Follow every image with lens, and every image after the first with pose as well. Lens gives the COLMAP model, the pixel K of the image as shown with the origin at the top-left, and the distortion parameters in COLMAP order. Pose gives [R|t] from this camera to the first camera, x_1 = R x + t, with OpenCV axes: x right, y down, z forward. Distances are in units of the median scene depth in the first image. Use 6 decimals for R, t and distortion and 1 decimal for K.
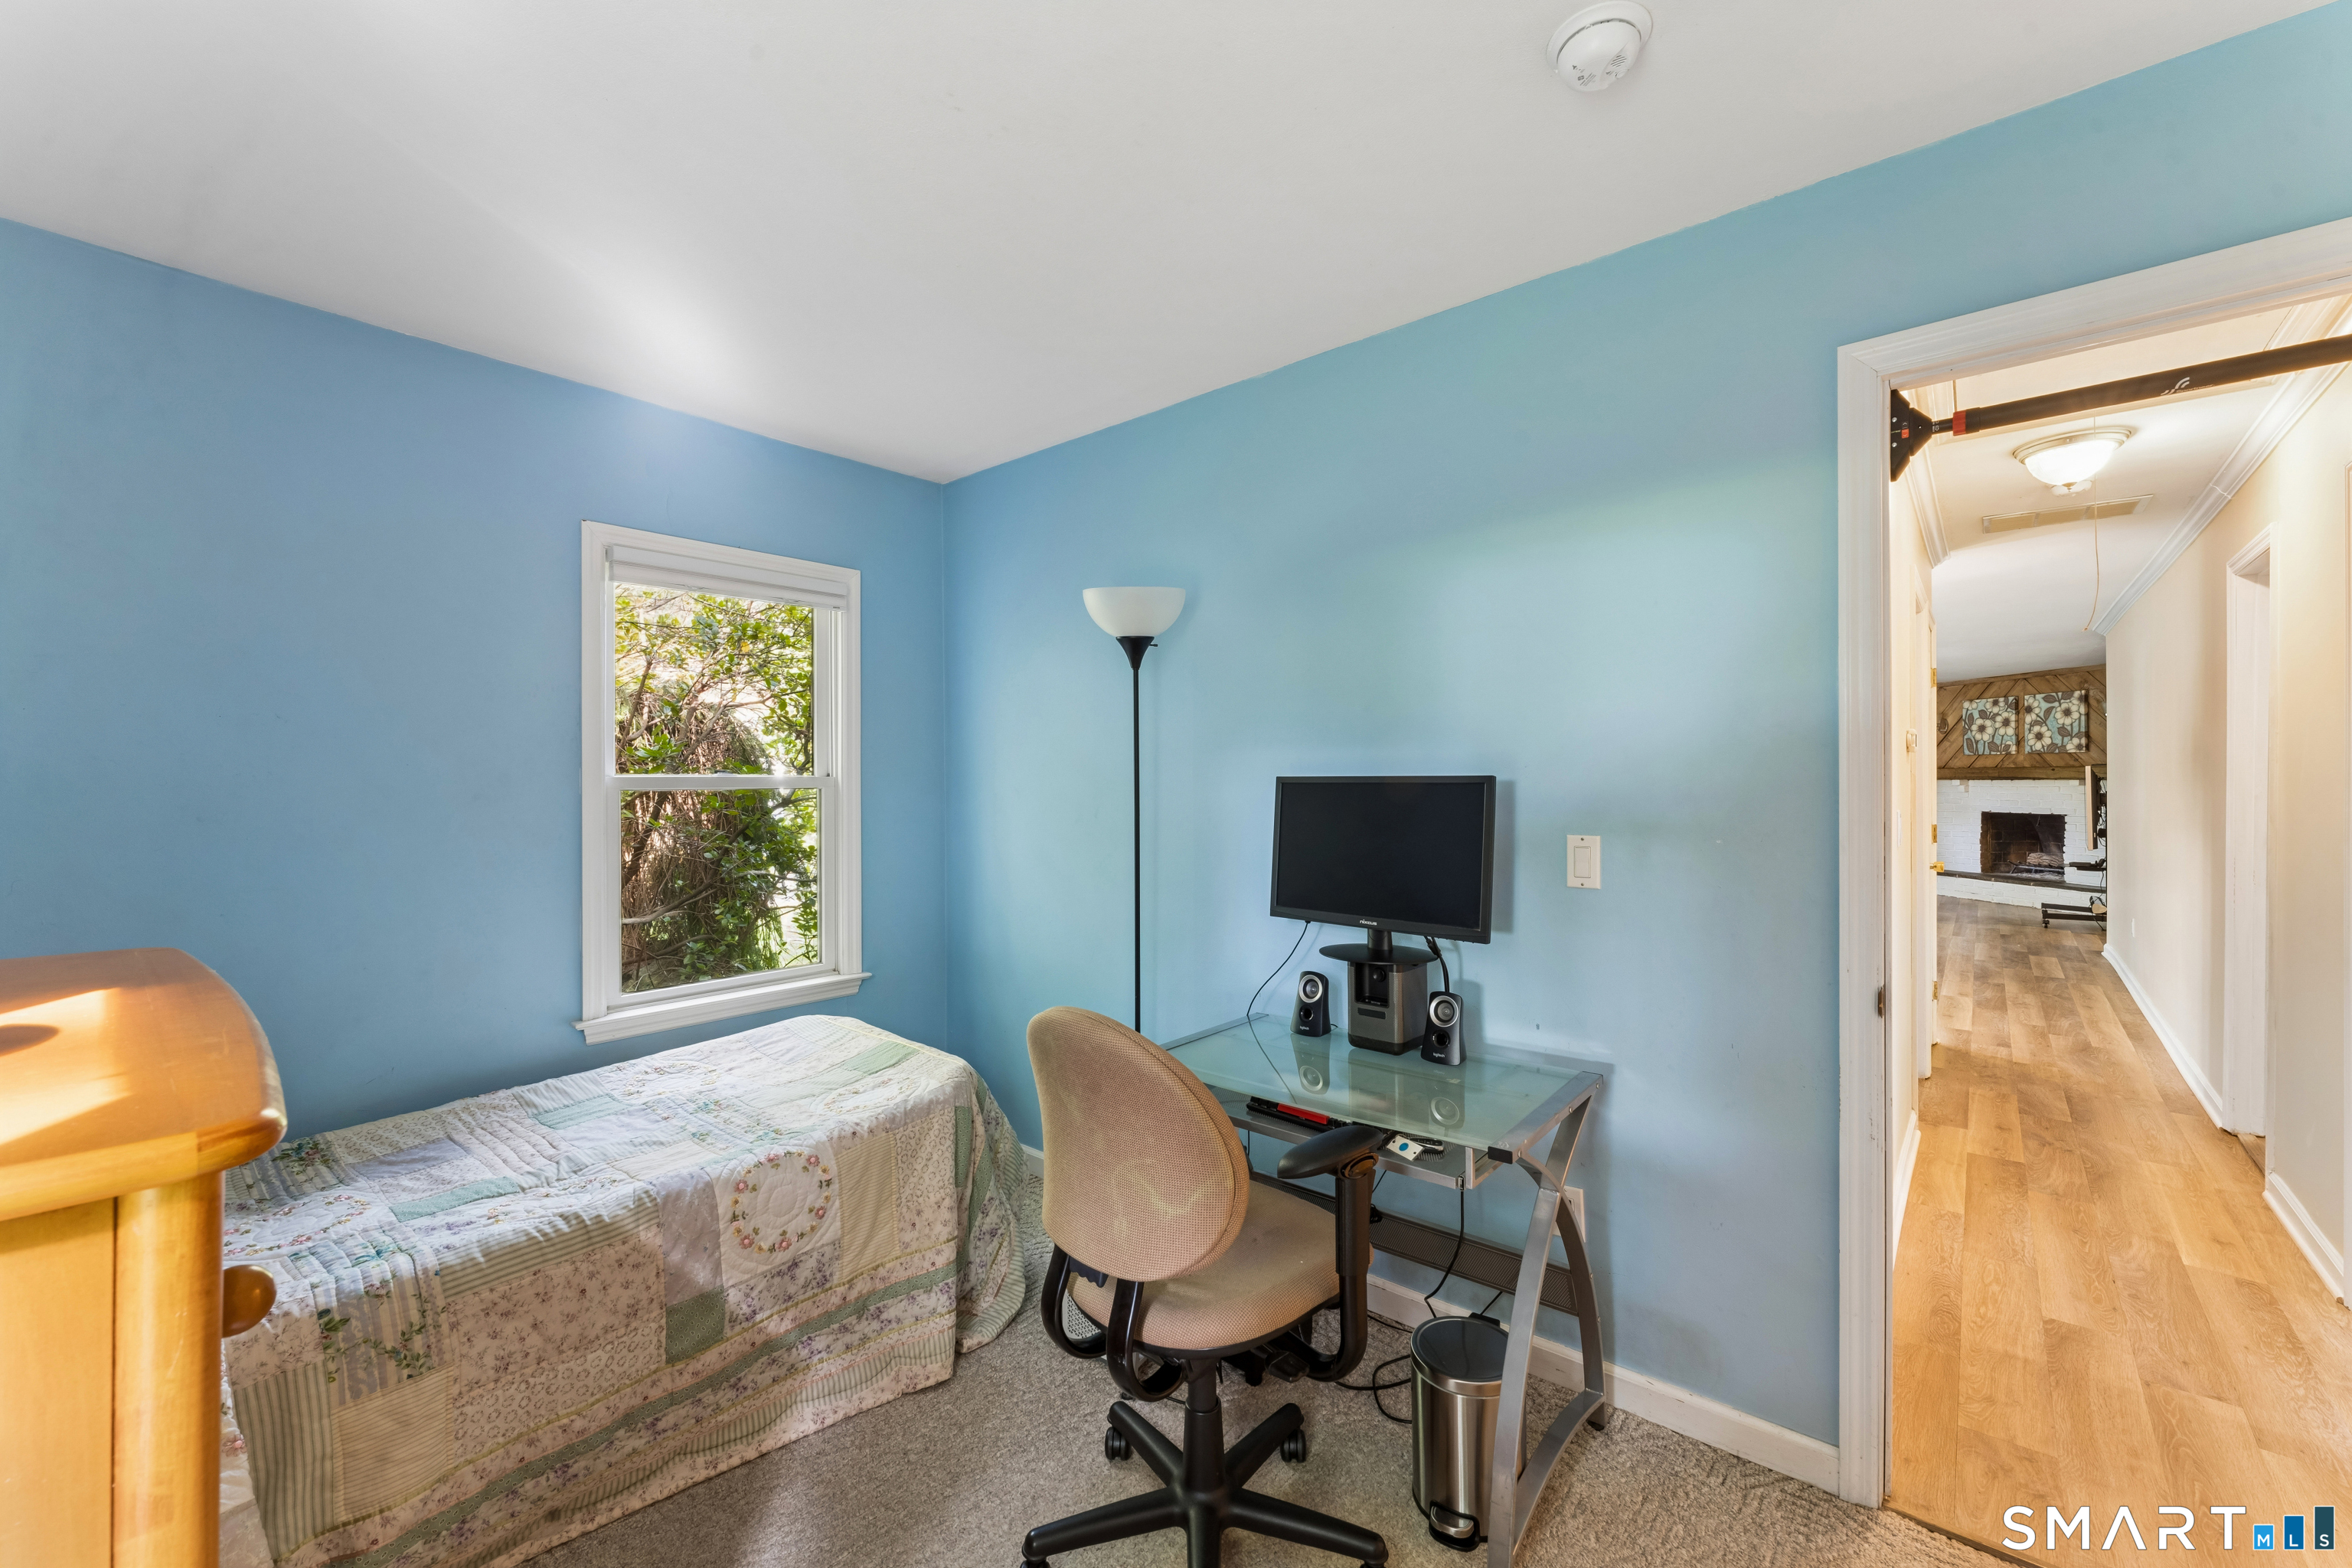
lens RADIAL K [[938.4, 0, 1170.8], [0, 938.4, 788.4], [0, 0, 1]] dist [-0.004630, -0.000257]
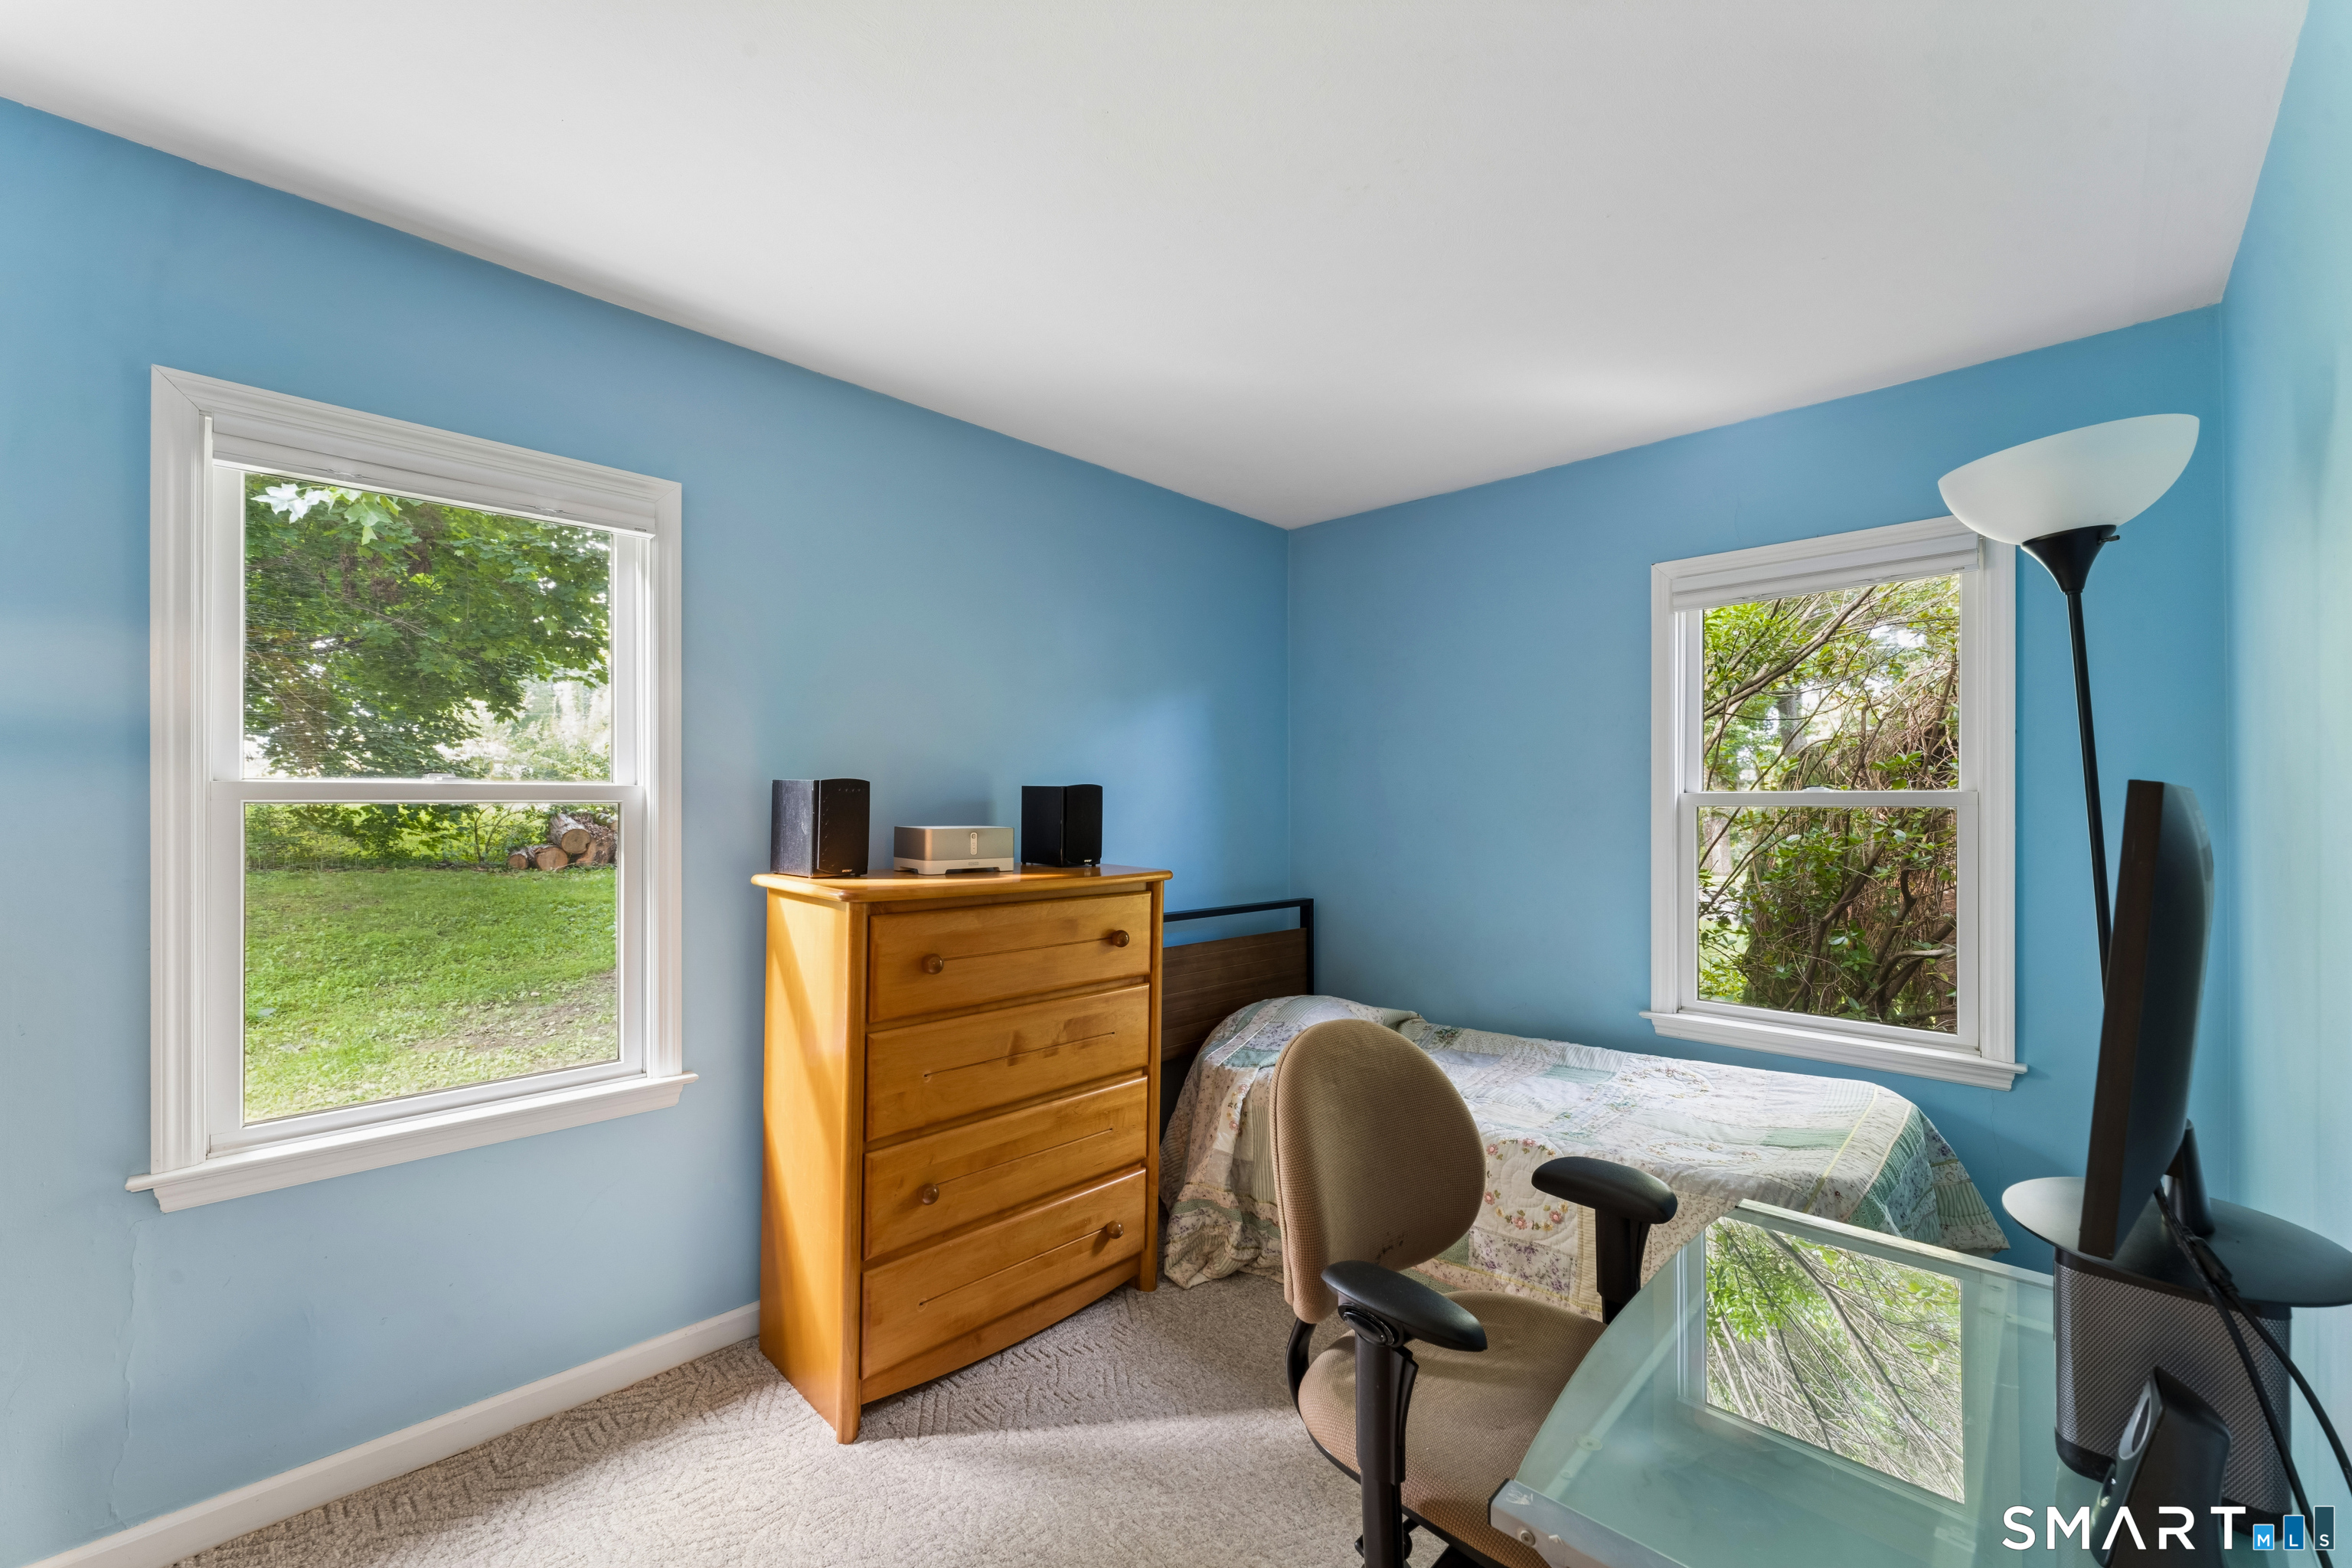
lens RADIAL K [[938.4, 0, 1170.8], [0, 938.4, 788.4], [0, 0, 1]] dist [-0.004630, -0.000257]
pose [[-0.058547, -0.009297, -0.998241, 0.543167], [-0.007123, 0.999935, -0.008895, -0.003760], [0.998259, 0.006590, -0.058610, 0.508330]]
